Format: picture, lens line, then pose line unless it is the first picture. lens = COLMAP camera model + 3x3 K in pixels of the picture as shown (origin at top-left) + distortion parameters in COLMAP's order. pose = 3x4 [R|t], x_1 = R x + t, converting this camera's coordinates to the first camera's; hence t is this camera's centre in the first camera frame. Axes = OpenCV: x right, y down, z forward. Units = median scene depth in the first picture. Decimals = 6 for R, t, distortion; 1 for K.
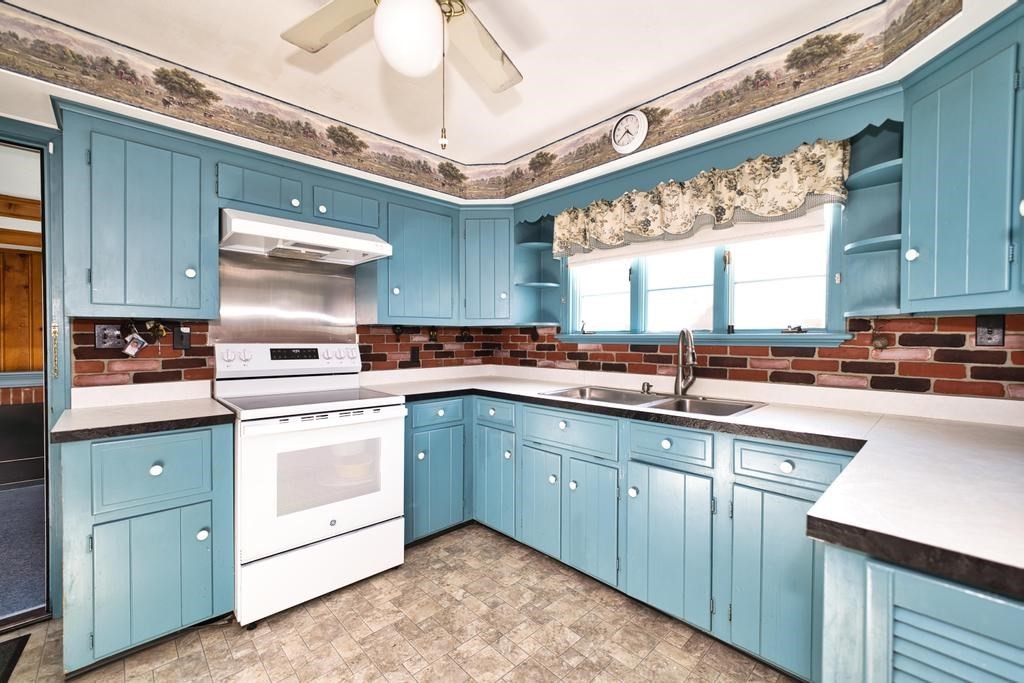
lens RADIAL K [[423.4, 0, 509.5], [0, 423.4, 342.8], [0, 0, 1]] dist [0.001956, 0.000422]
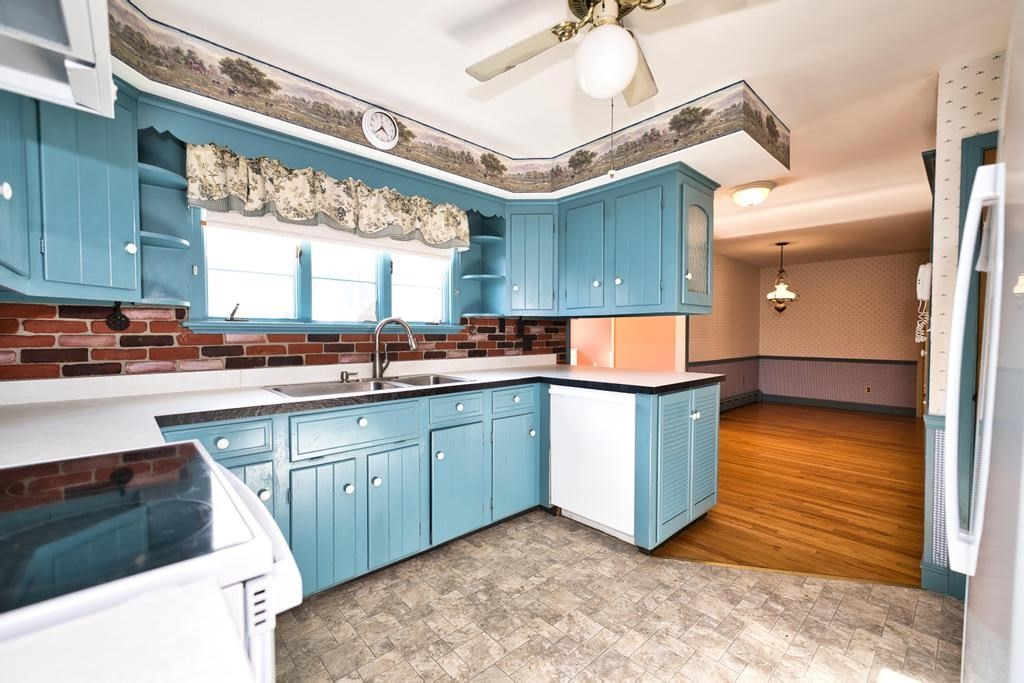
lens RADIAL K [[423.4, 0, 510.1], [0, 423.4, 340.6], [0, 0, 1]] dist [0.001956, 0.000422]
pose [[0.026018, -0.030238, 0.999204, -0.712467], [-0.000662, 0.999542, 0.030266, -0.011570], [-0.999661, -0.001449, 0.025986, 0.615992]]
